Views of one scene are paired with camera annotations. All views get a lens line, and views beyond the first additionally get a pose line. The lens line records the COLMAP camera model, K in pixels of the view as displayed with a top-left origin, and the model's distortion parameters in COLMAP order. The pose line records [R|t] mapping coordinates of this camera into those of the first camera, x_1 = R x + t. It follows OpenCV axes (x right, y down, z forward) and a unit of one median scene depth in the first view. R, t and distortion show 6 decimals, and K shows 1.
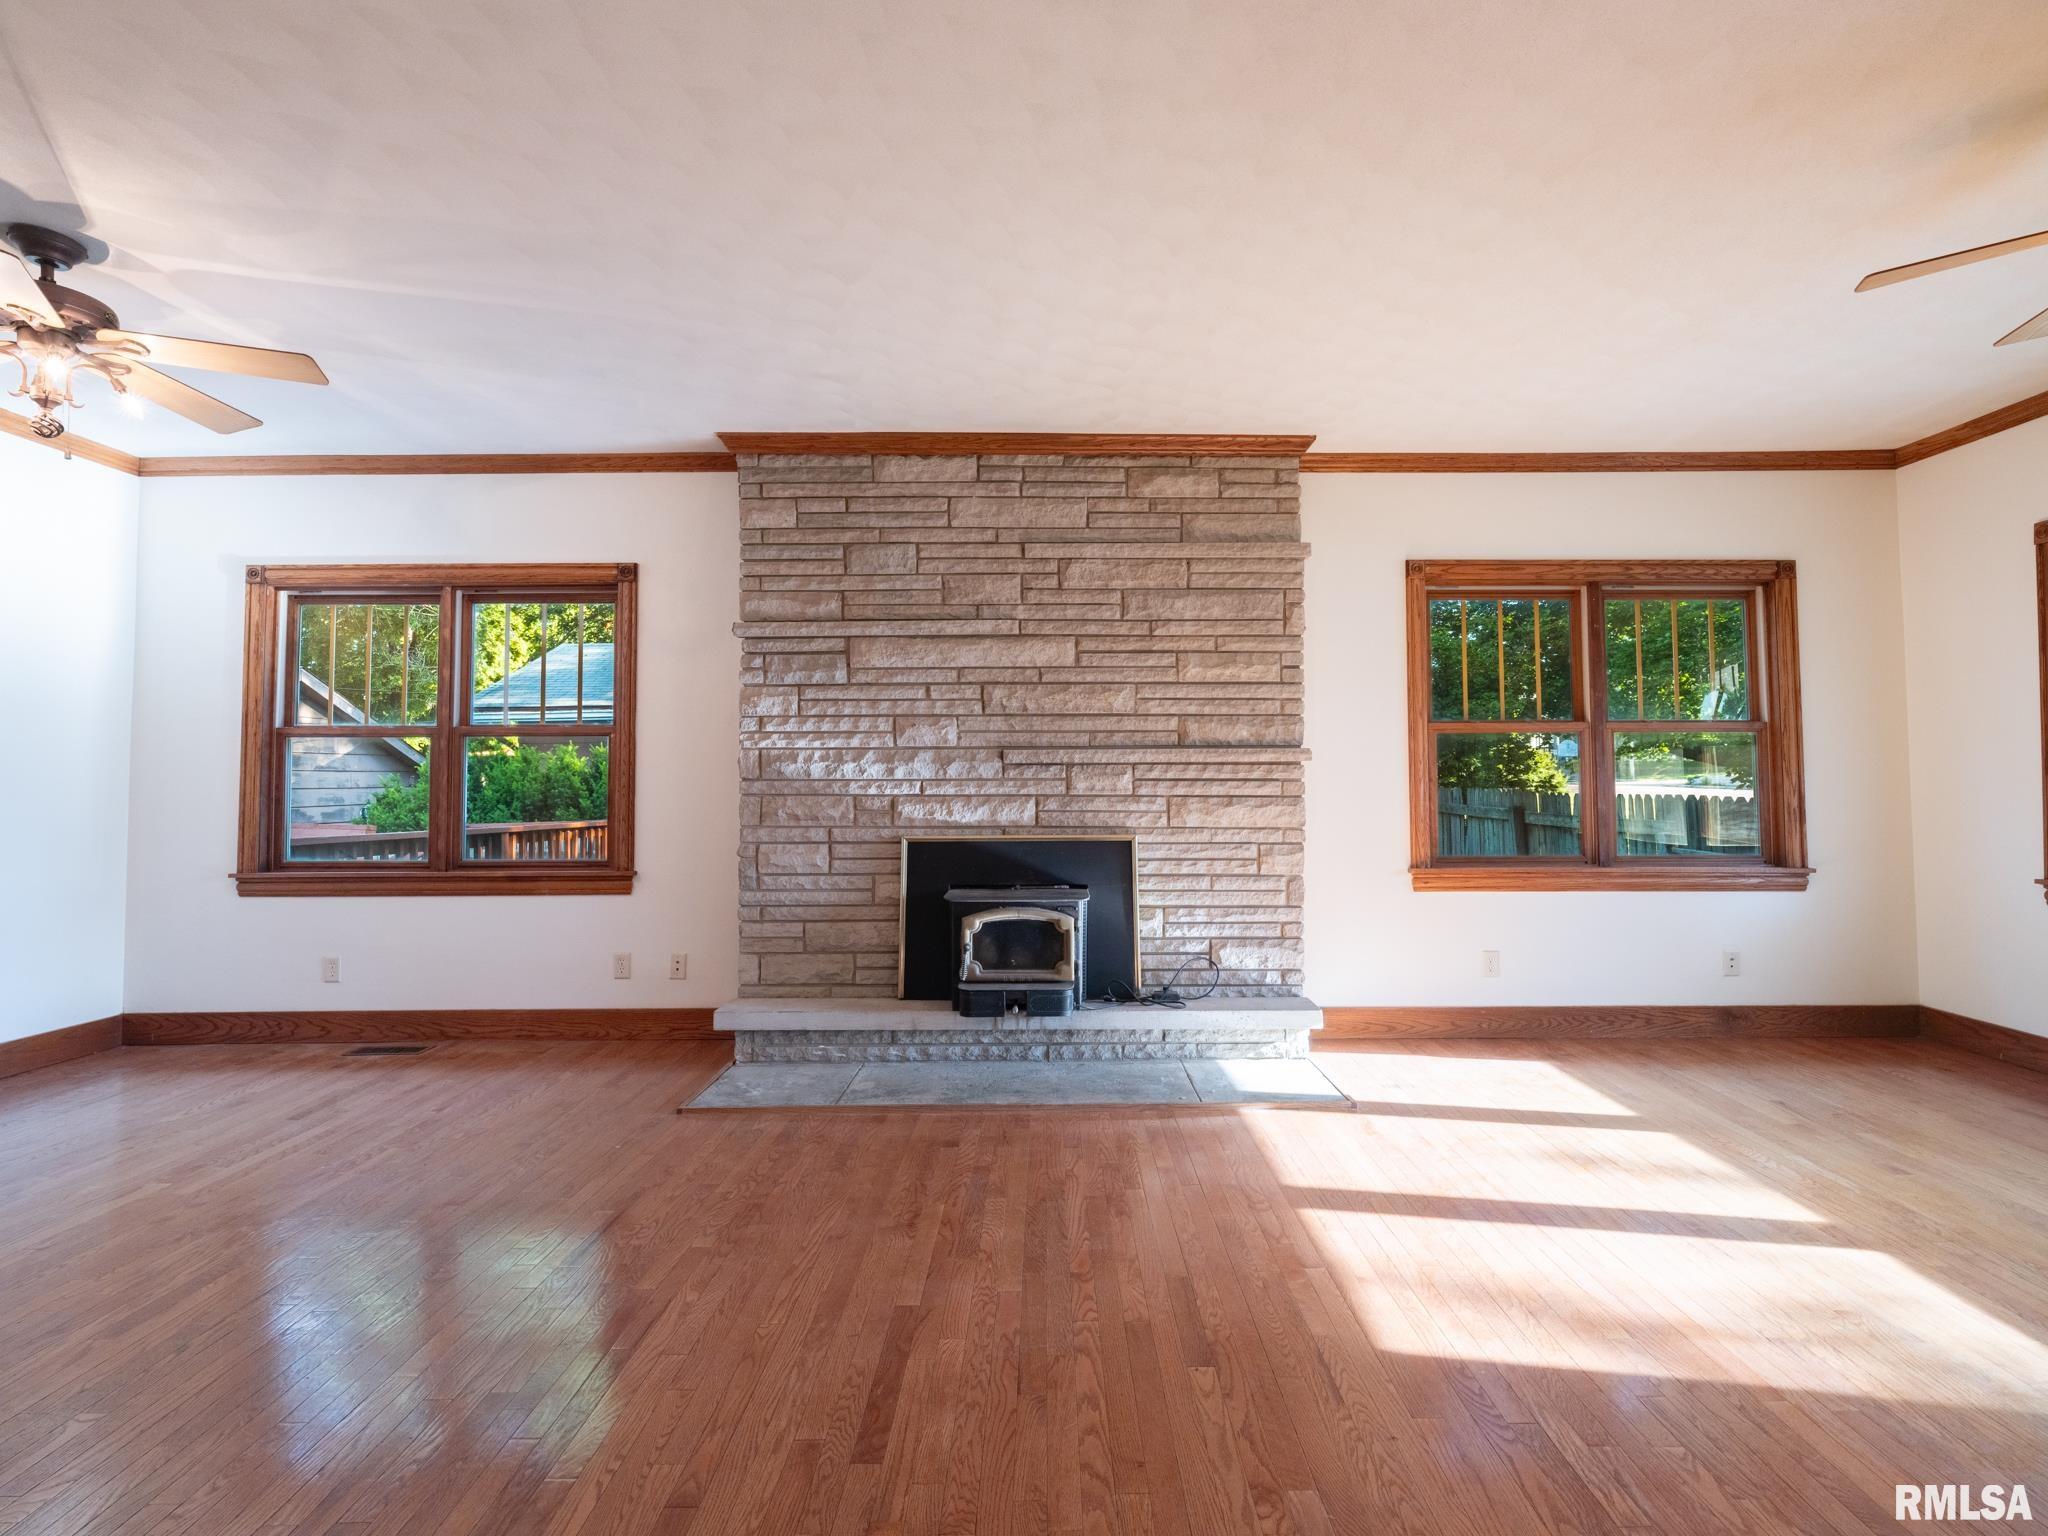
lens RADIAL K [[991.0, 0, 1069.2], [0, 991.0, 751.2], [0, 0, 1]] dist [-0.002730, -0.000245]
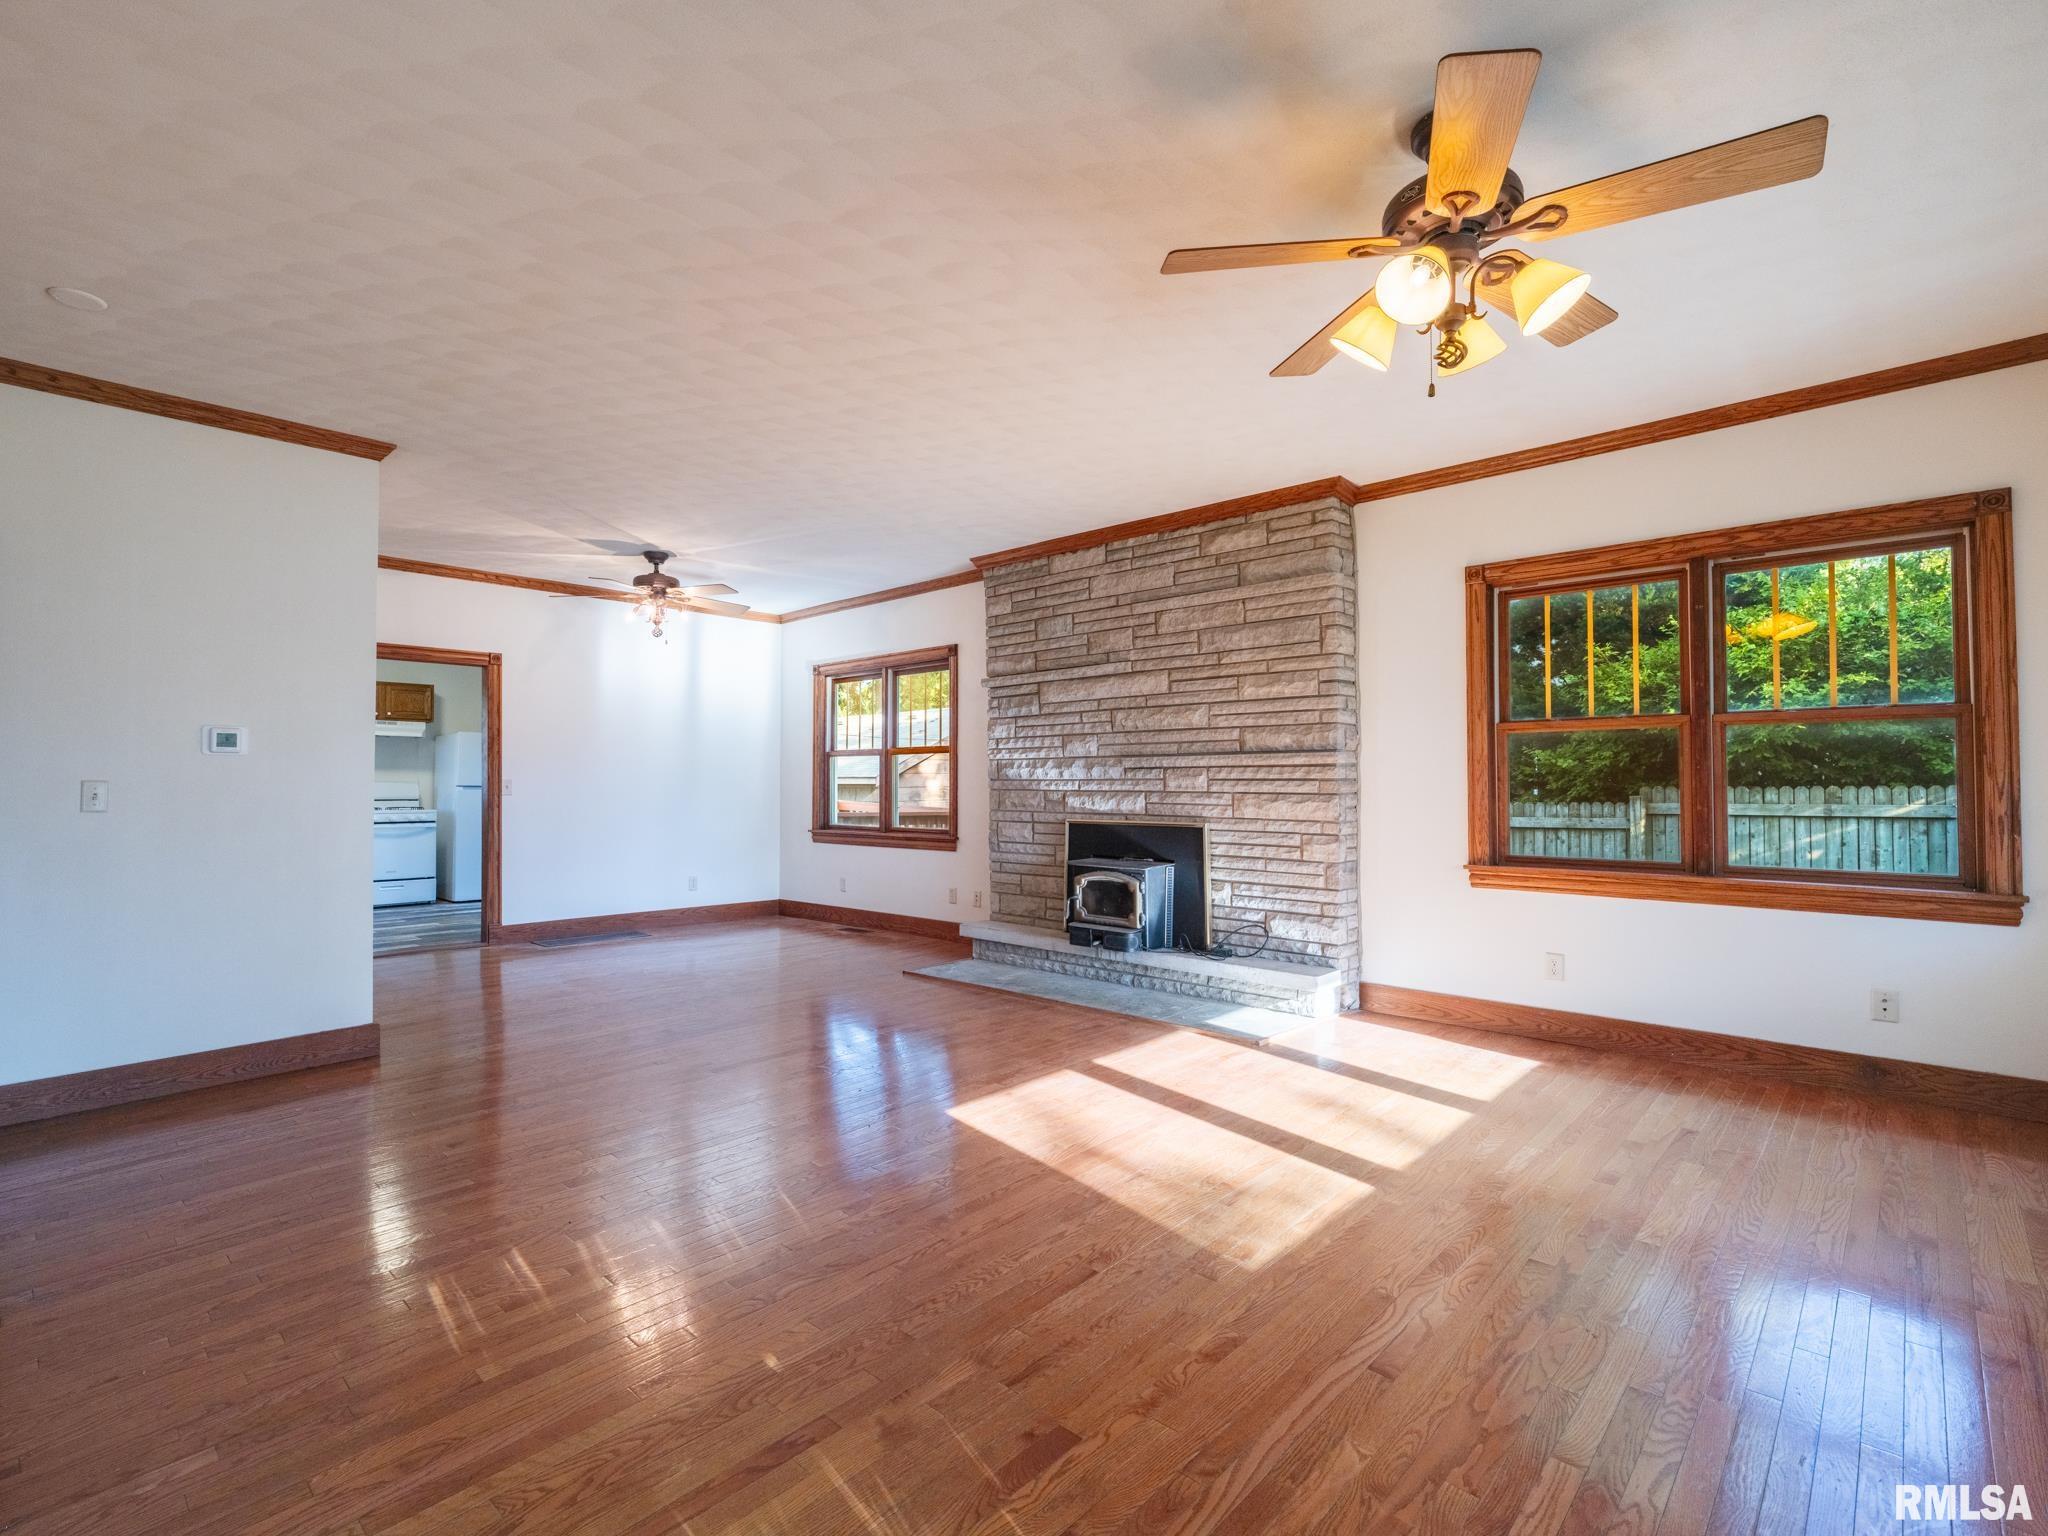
lens RADIAL K [[962.9, 0, 1027.5], [0, 962.9, 764.9], [0, 0, 1]] dist [-0.003588, 0.001363]
pose [[0.726979, -0.011450, -0.686565, 0.743863], [0.021771, 0.999743, 0.006379, -0.002842], [0.686315, -0.019585, 0.727041, -0.051721]]
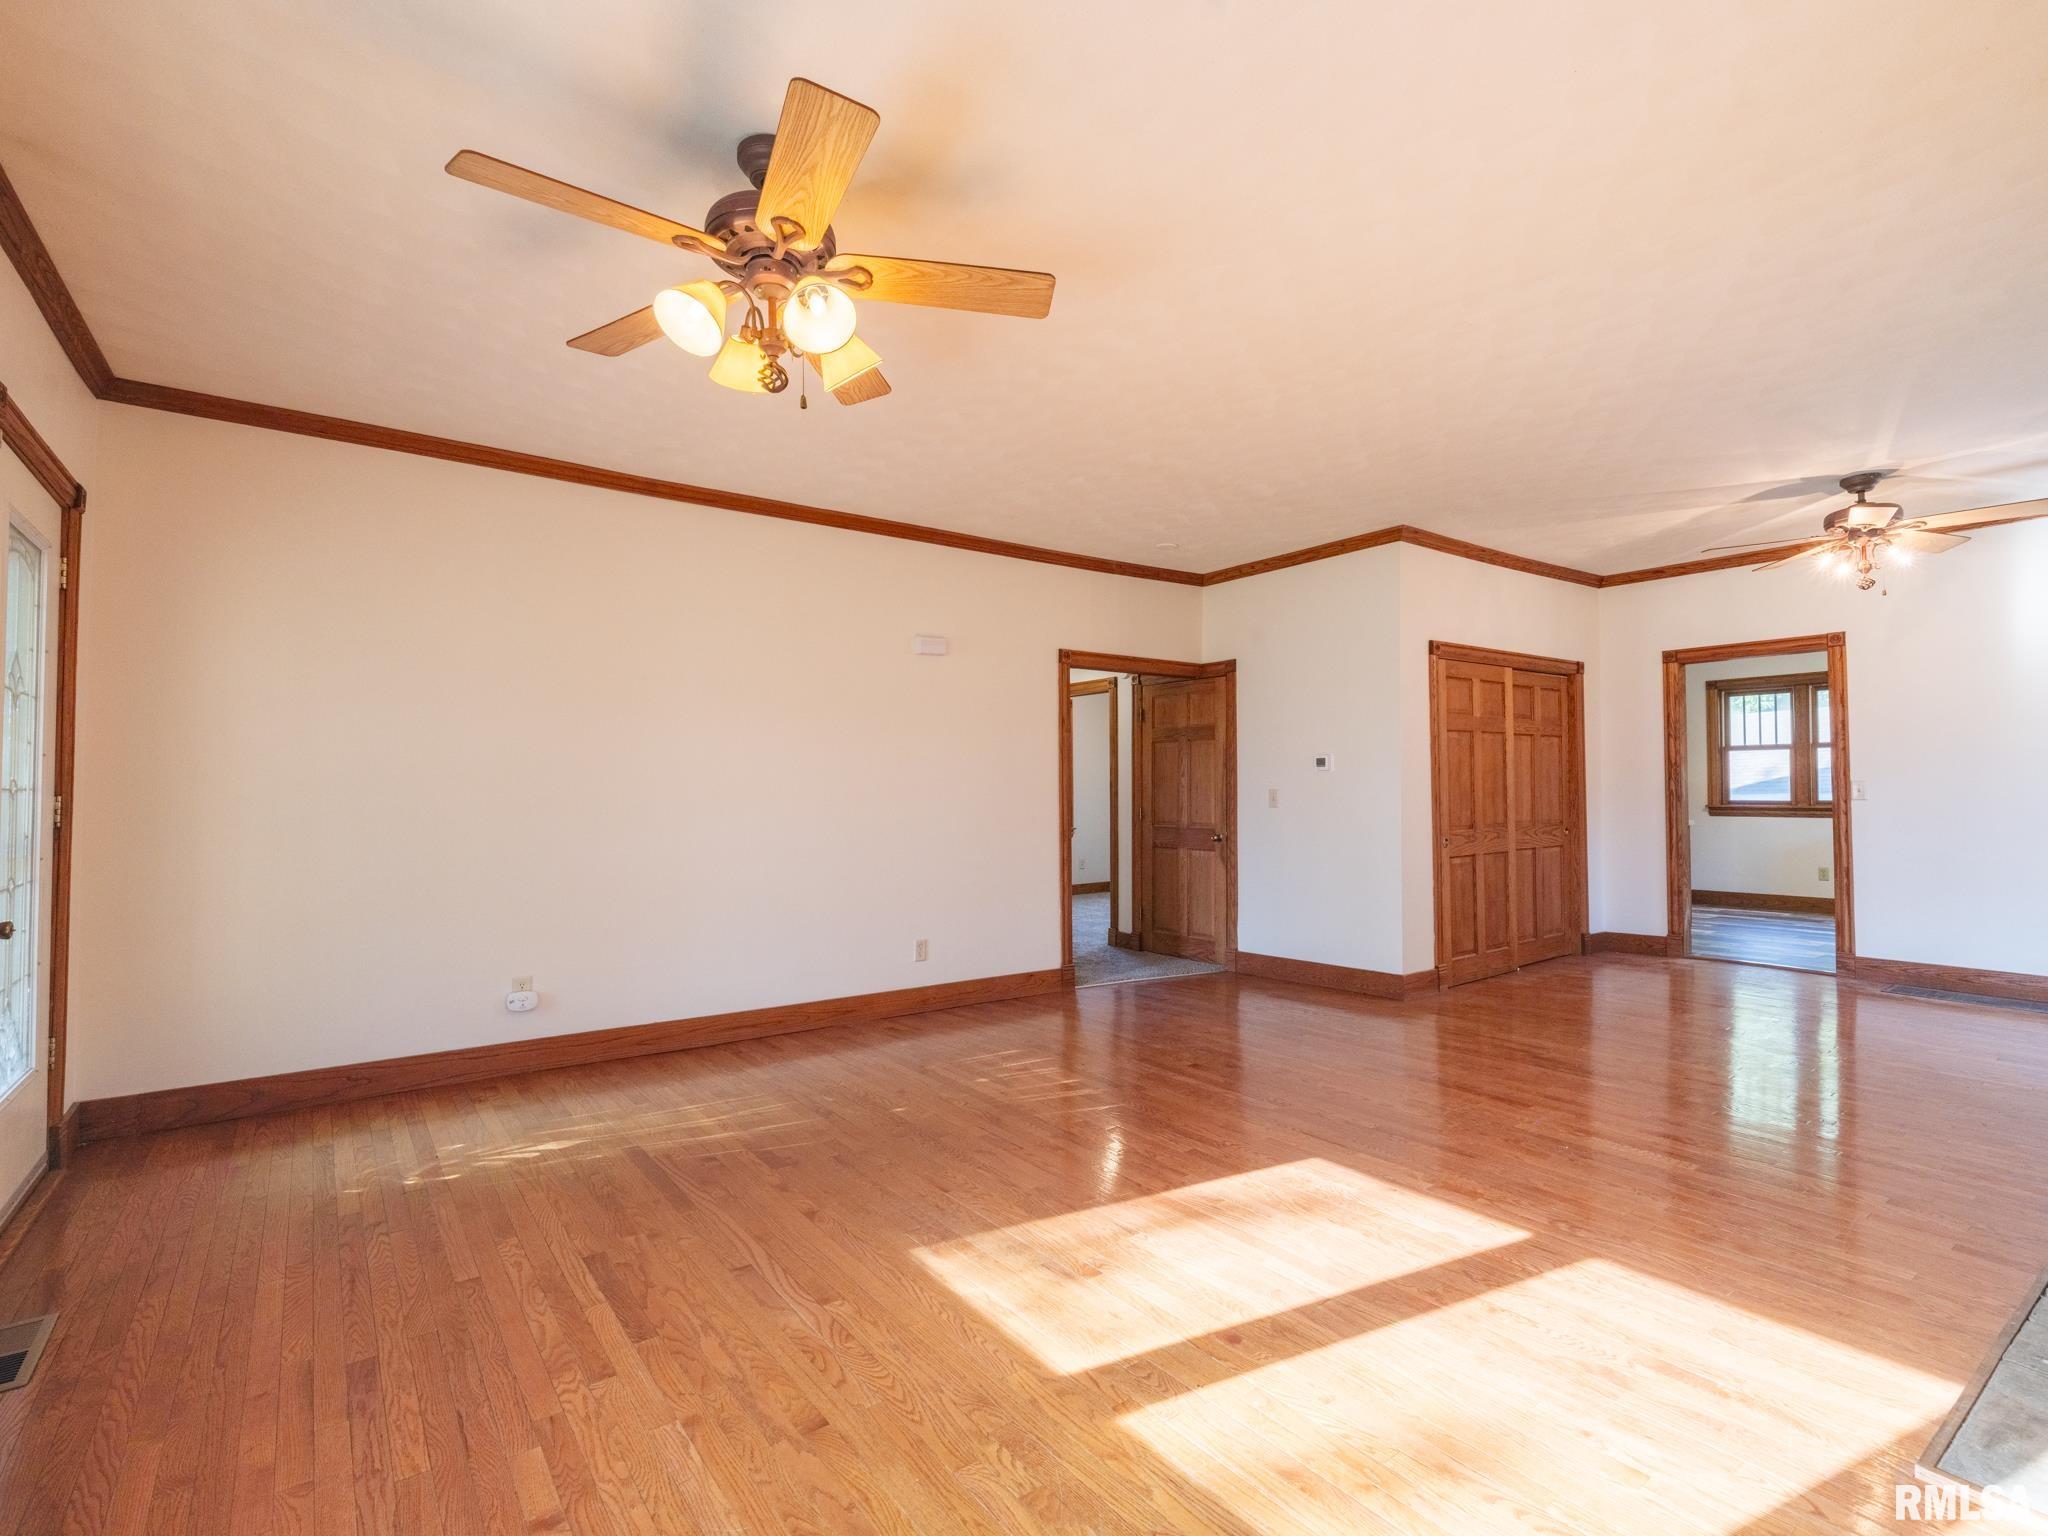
lens RADIAL K [[984.4, 0, 1024.0], [0, 984.4, 768.0], [0, 0, 1]] dist [-0.000940, 0.000247]
pose [[-0.813480, -0.002701, -0.581587, 0.755248], [0.028268, 0.998624, -0.044176, 0.021366], [0.580906, -0.052377, -0.812284, 0.953647]]
